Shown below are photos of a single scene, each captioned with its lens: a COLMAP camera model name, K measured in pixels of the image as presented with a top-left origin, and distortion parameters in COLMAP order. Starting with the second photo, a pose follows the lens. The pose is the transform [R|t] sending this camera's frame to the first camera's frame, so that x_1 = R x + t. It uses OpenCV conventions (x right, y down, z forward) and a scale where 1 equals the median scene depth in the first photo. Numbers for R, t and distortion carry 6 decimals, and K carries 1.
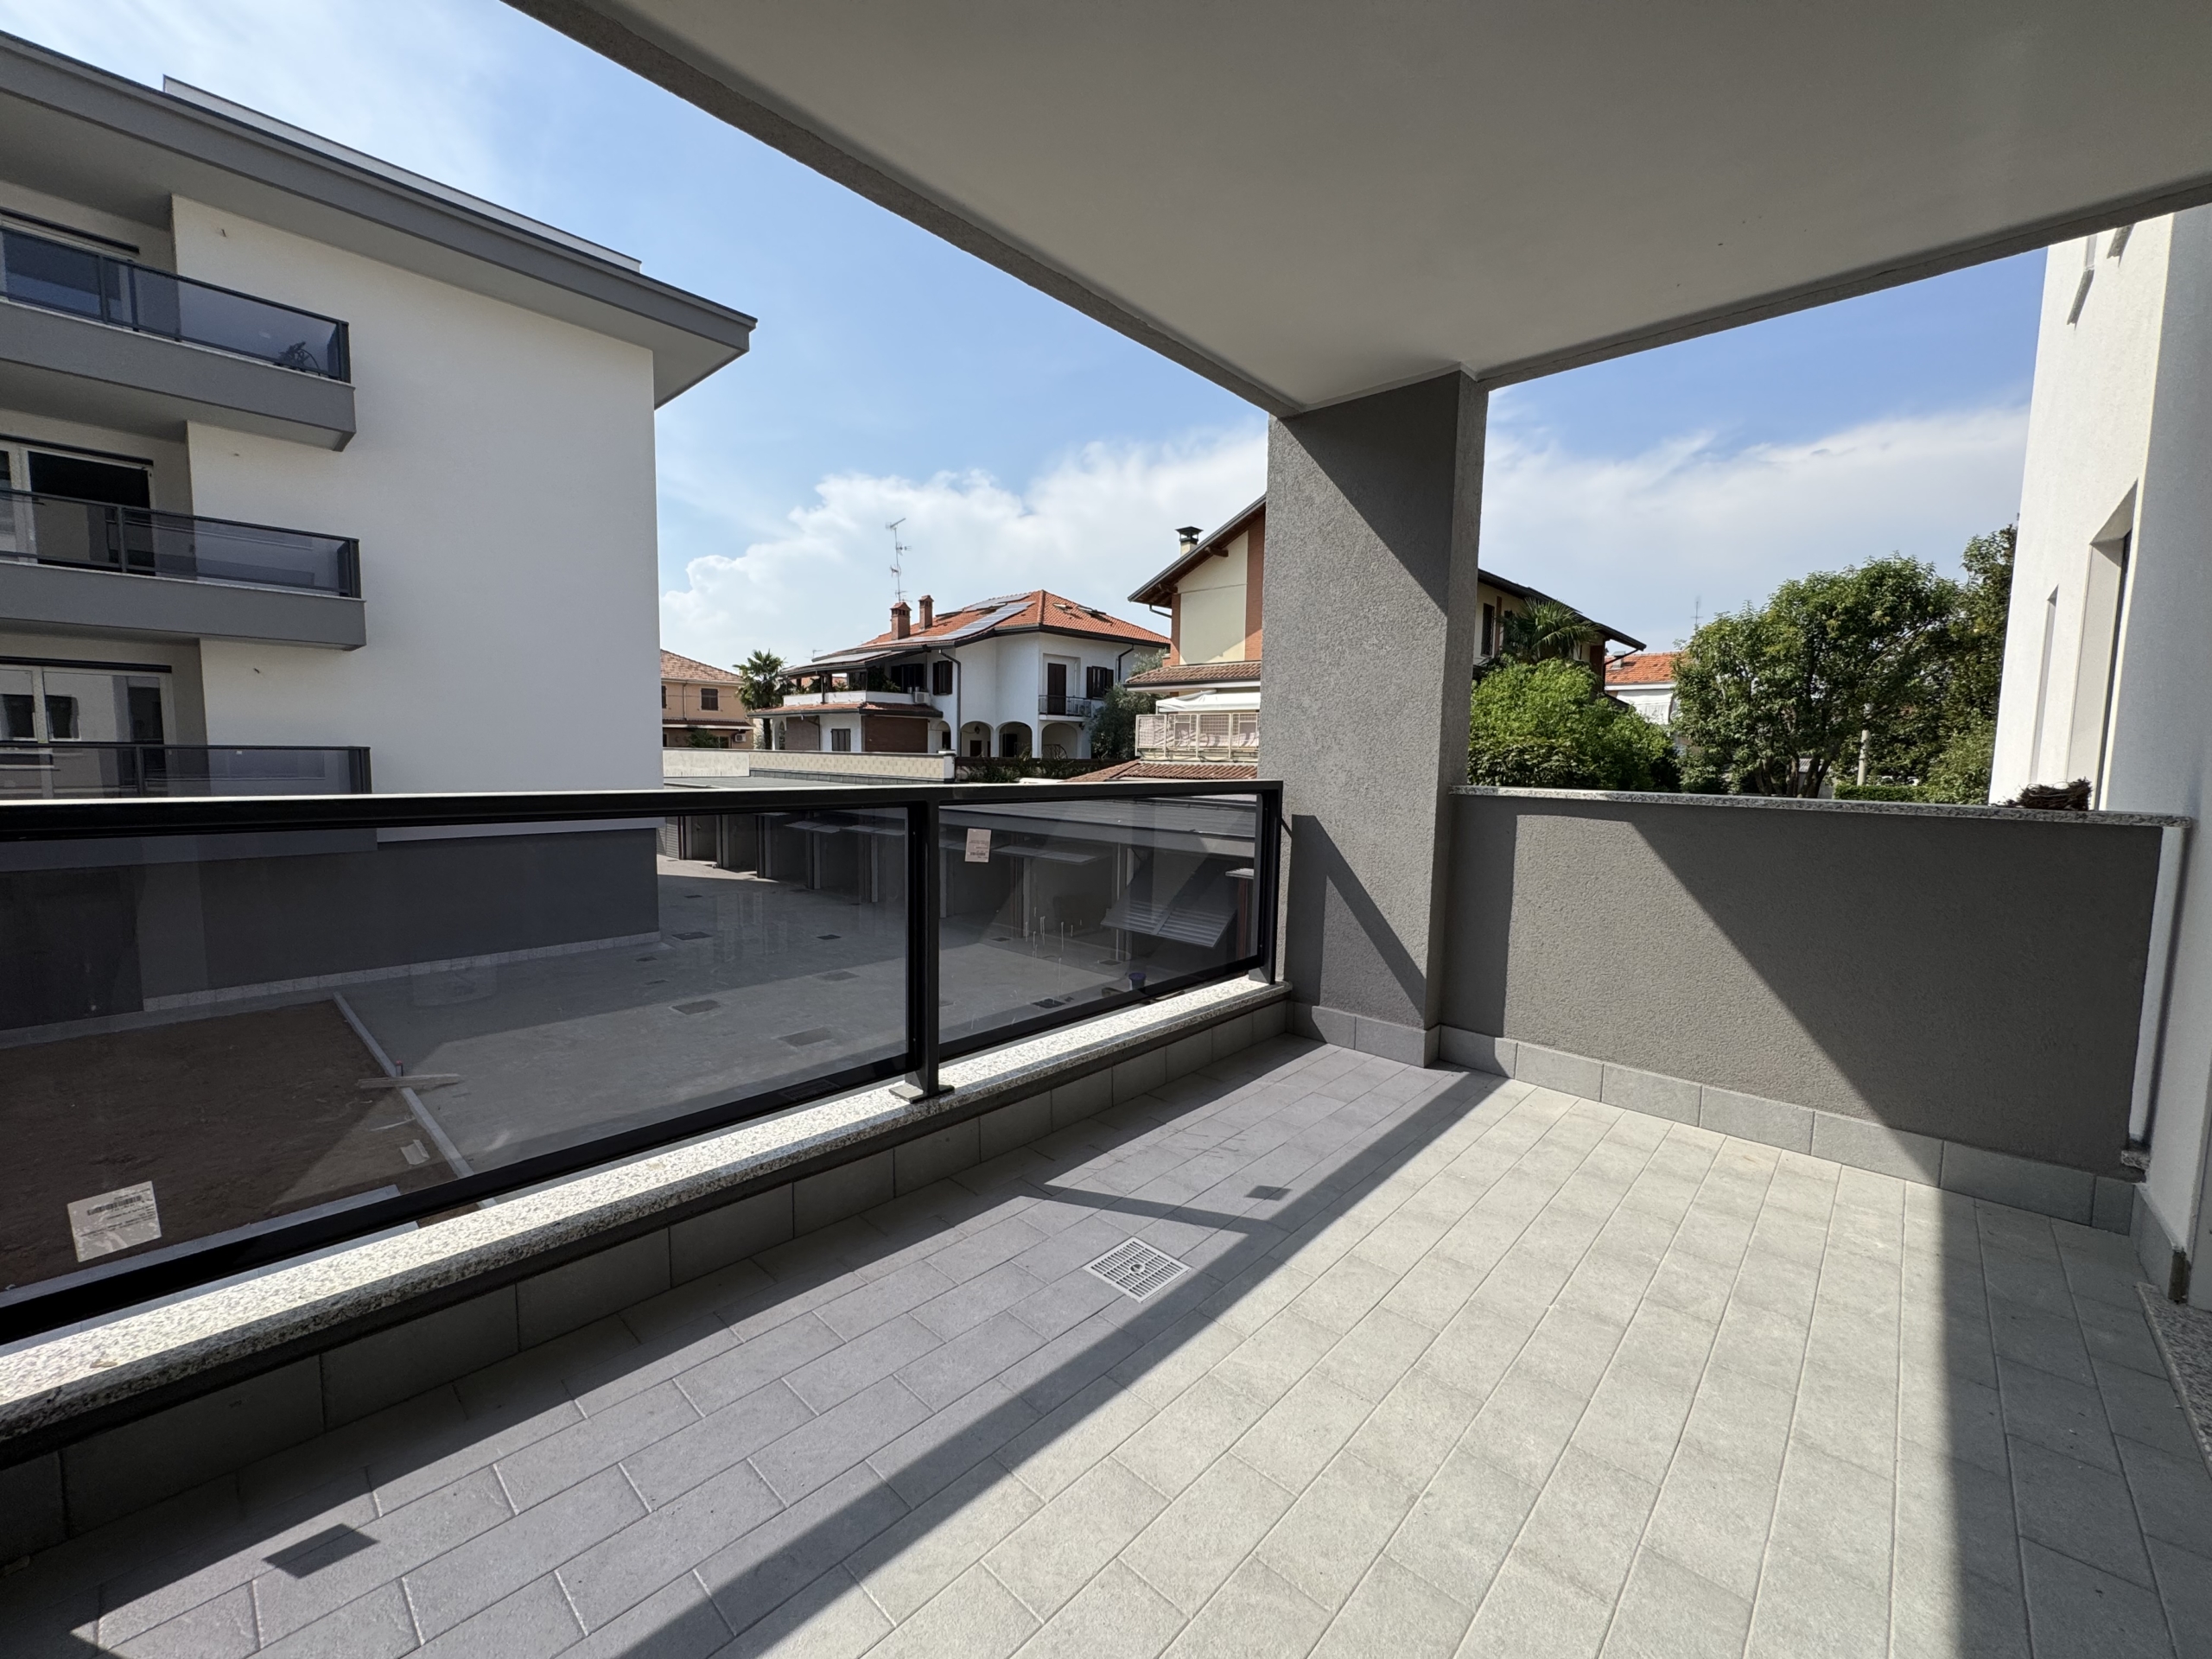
lens RADIAL K [[882.1, 0, 1104.0], [0, 882.1, 837.6], [0, 0, 1]] dist [-0.002340, 0.000708]
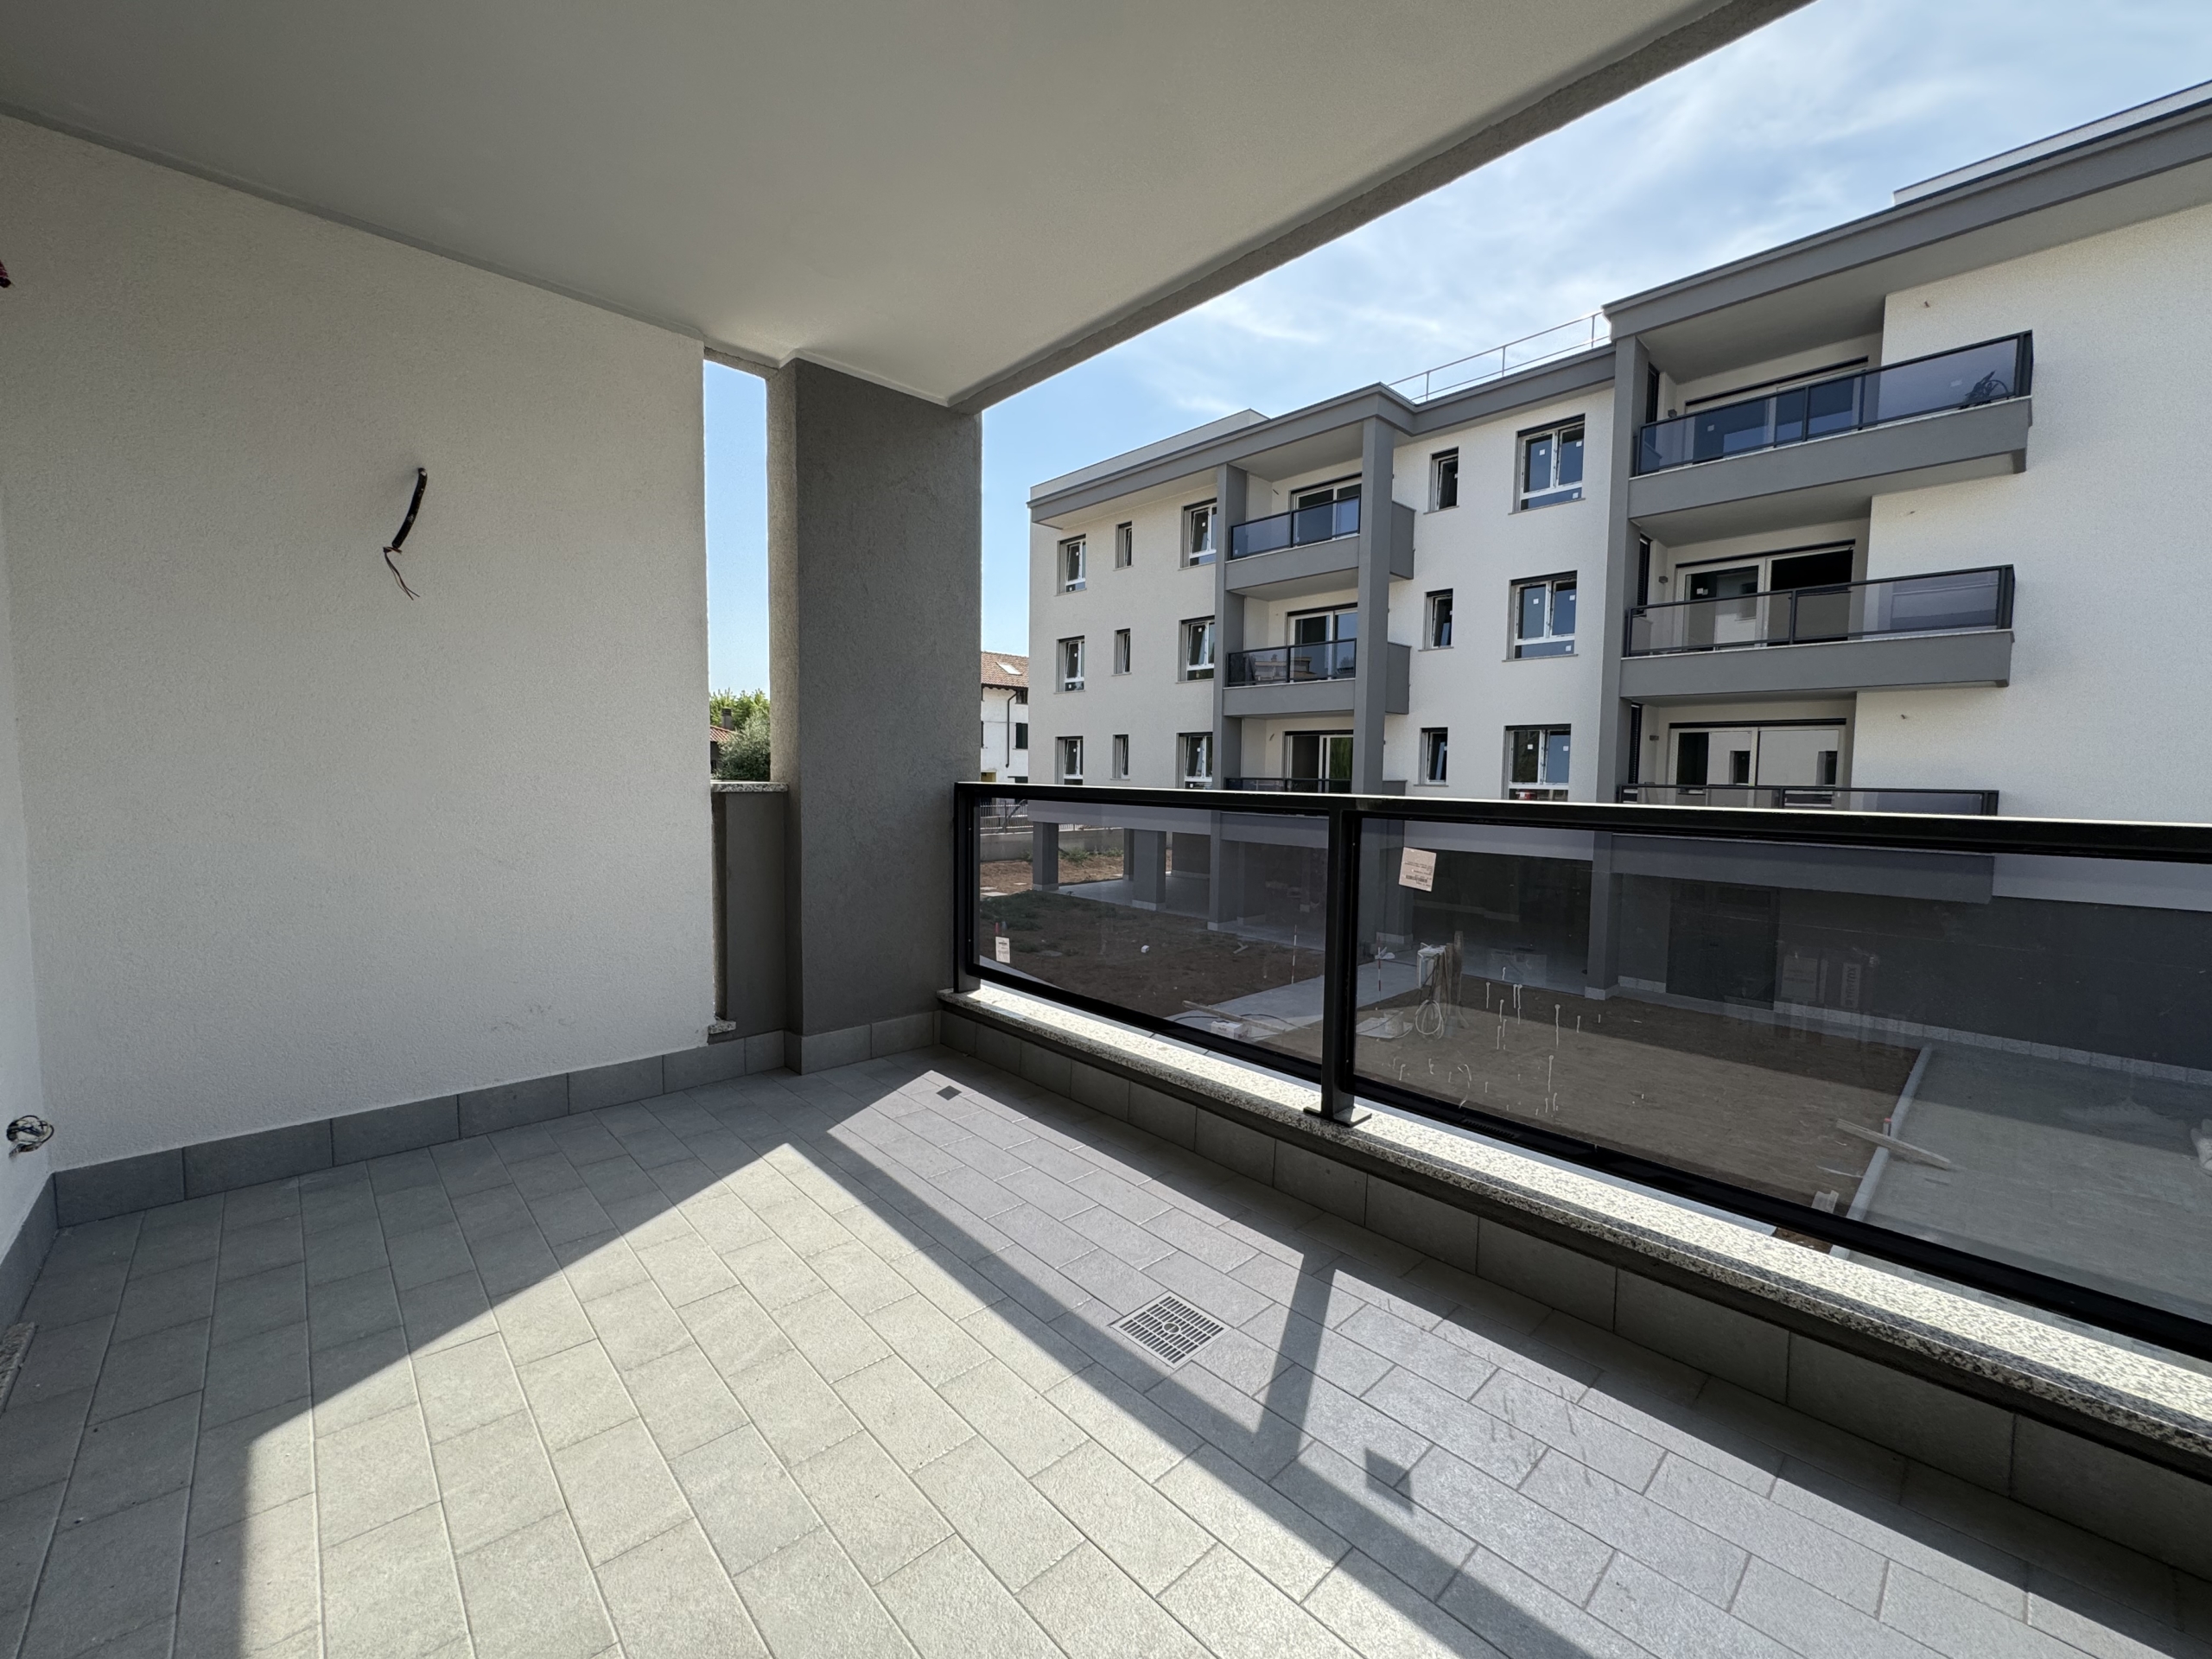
lens RADIAL K [[882.1, 0, 1100.0], [0, 882.1, 832.0], [0, 0, 1]] dist [-0.002340, 0.000708]
pose [[-0.073722, 0.049745, -0.996037, 0.660044], [-0.112514, 0.991964, 0.057870, -0.037374], [0.990911, 0.116335, -0.067533, 0.680583]]
